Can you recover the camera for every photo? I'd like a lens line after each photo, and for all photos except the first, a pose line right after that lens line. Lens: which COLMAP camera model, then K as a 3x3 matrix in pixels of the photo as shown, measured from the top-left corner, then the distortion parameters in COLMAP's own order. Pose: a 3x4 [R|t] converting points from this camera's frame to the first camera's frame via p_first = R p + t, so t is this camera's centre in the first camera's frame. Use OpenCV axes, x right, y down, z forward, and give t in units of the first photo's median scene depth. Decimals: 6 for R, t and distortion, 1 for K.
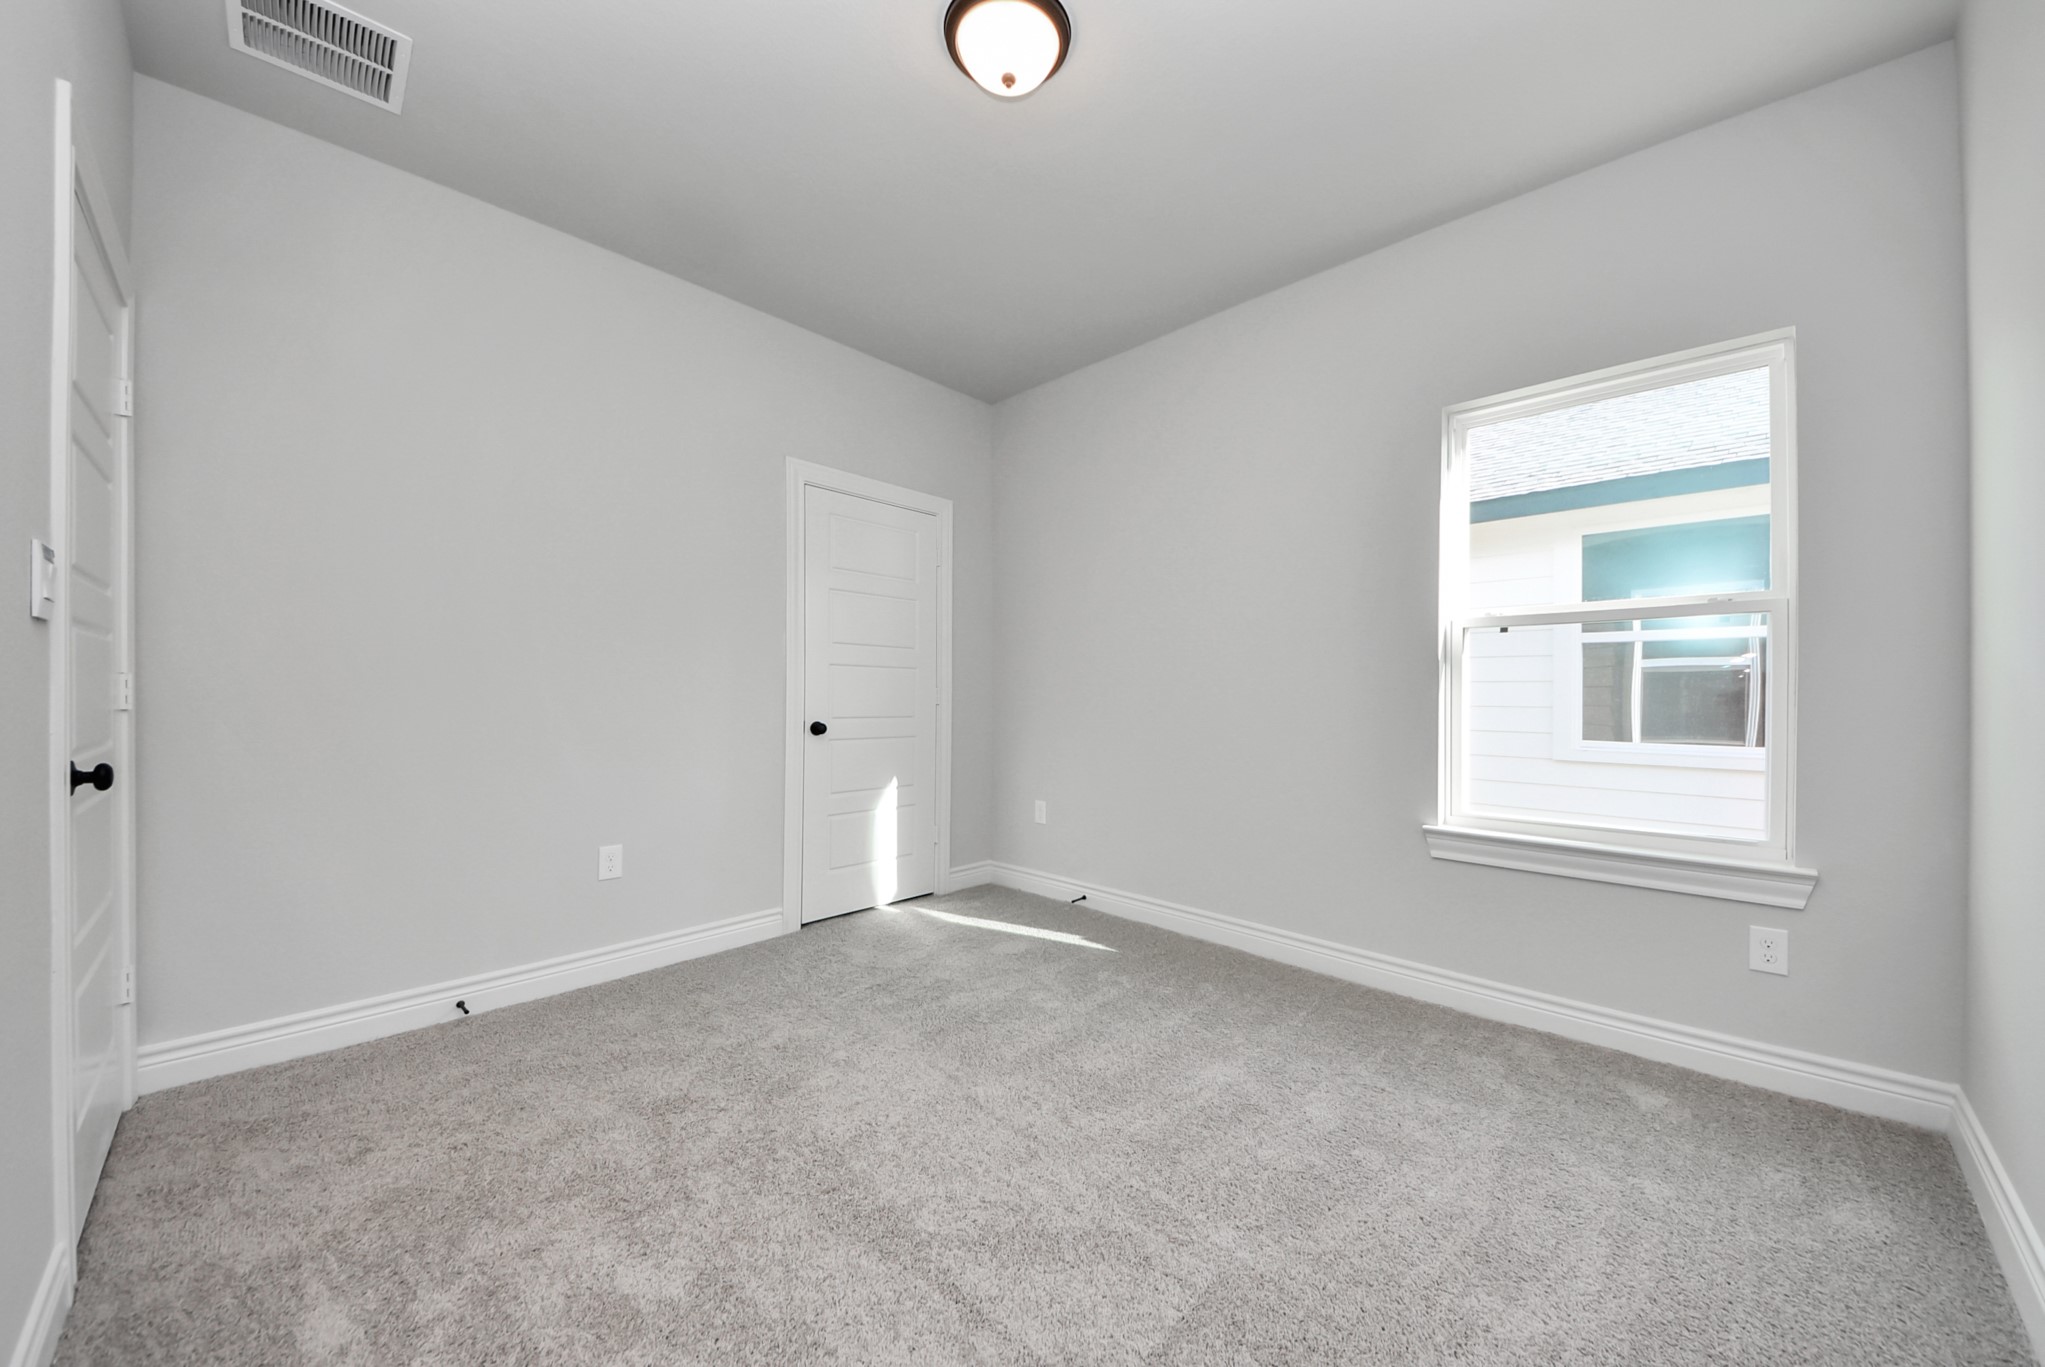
lens RADIAL K [[726.9, 0, 1032.2], [0, 726.9, 694.7], [0, 0, 1]] dist [0.000141, -0.009491]
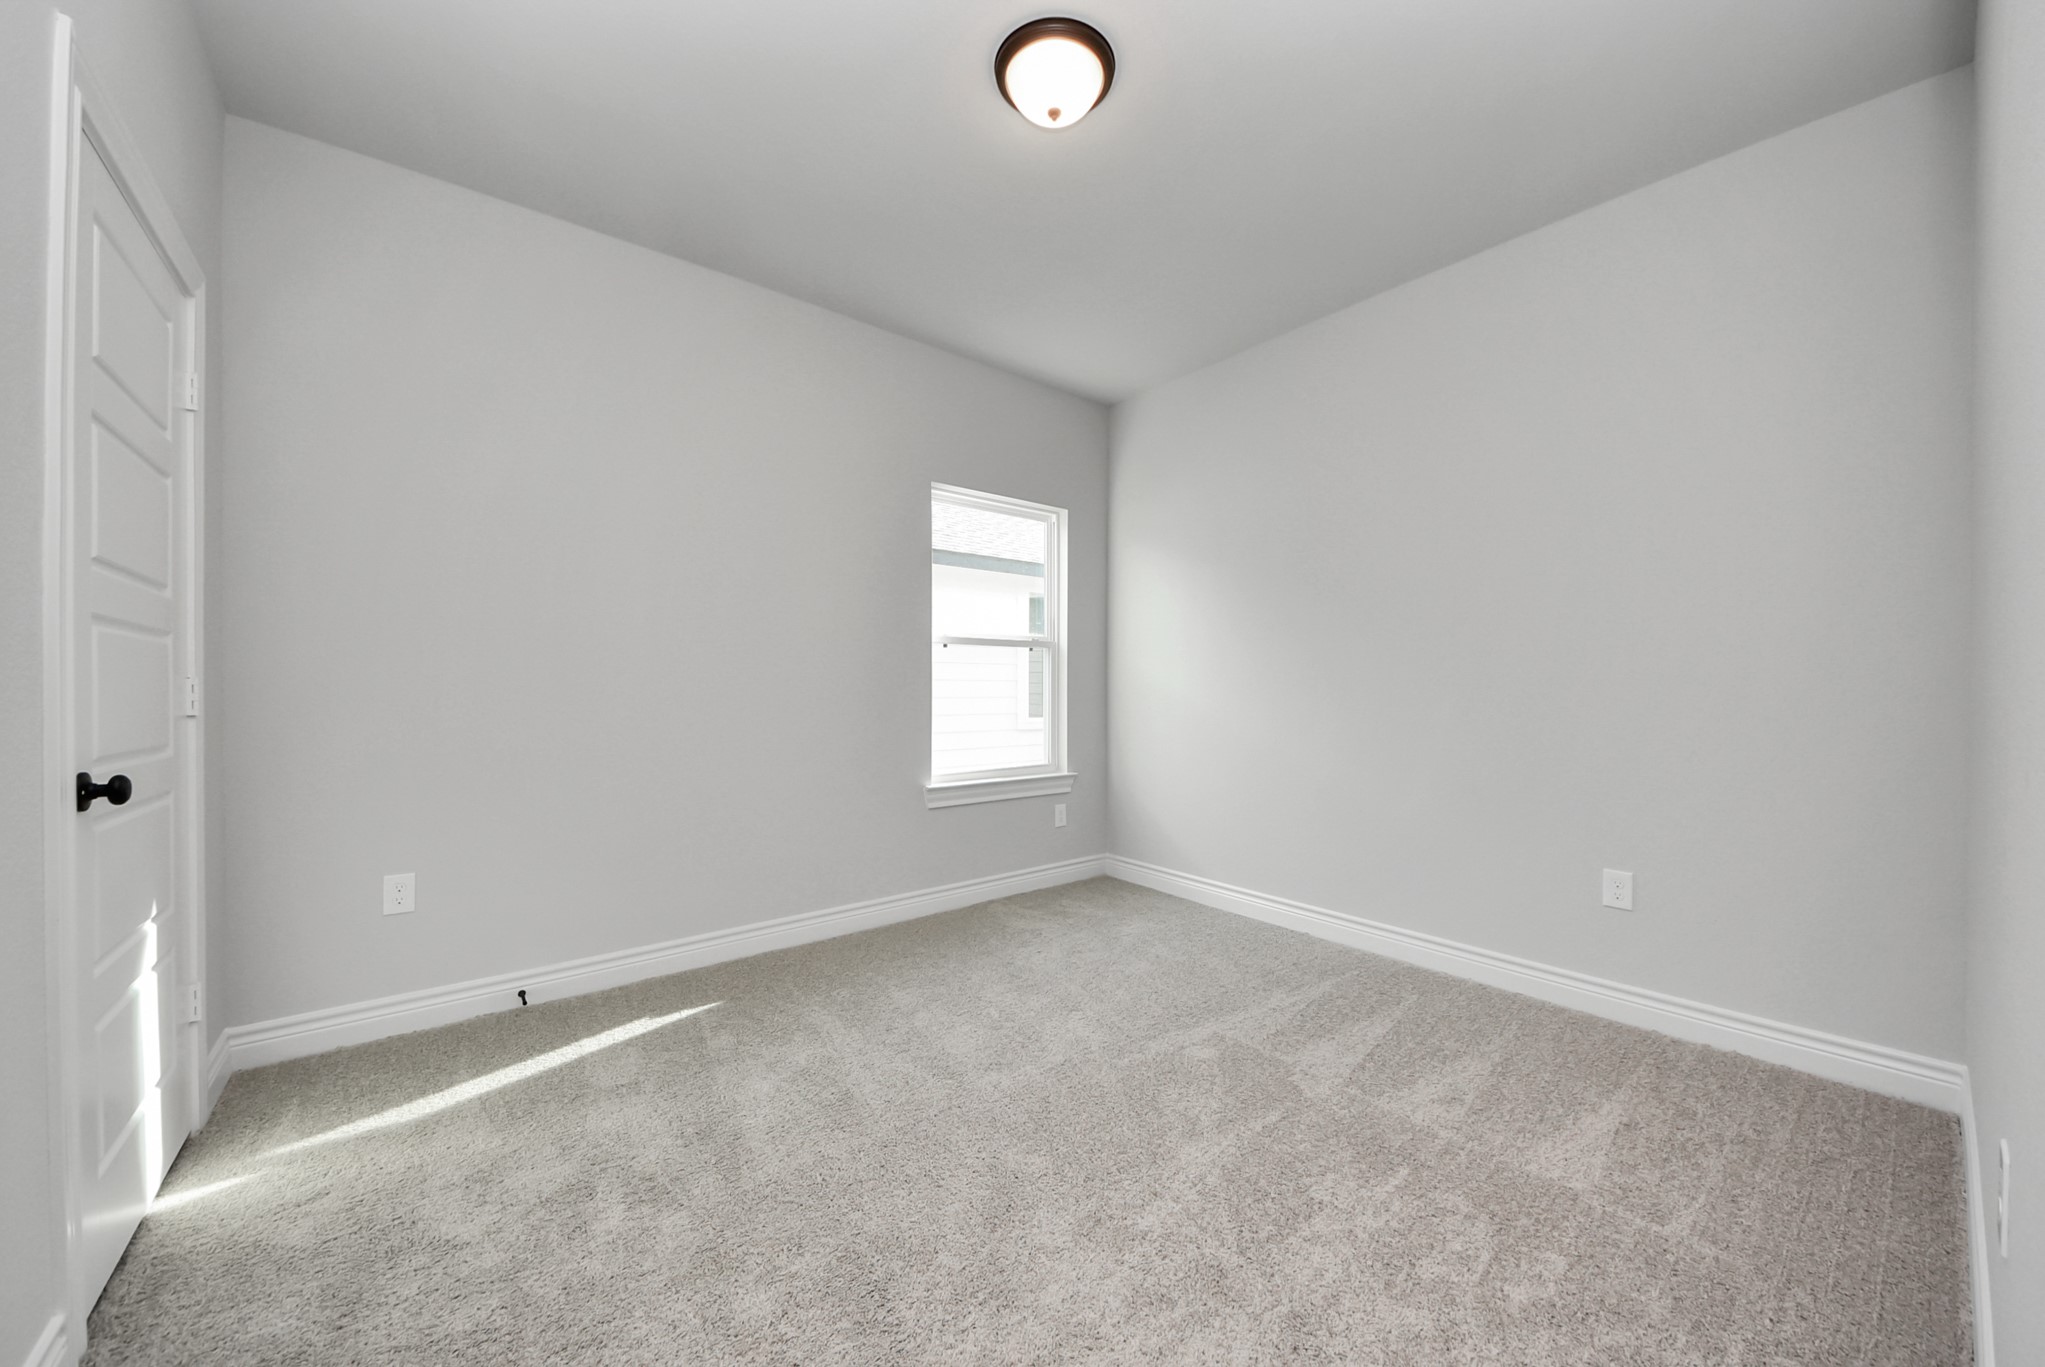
lens RADIAL K [[726.9, 0, 1032.2], [0, 726.9, 694.7], [0, 0, 1]] dist [0.000141, -0.009491]
pose [[0.124623, -0.021202, 0.991978, -0.791779], [-0.000617, 0.999770, 0.021446, -0.022906], [-0.992204, -0.003284, 0.124581, 0.650069]]
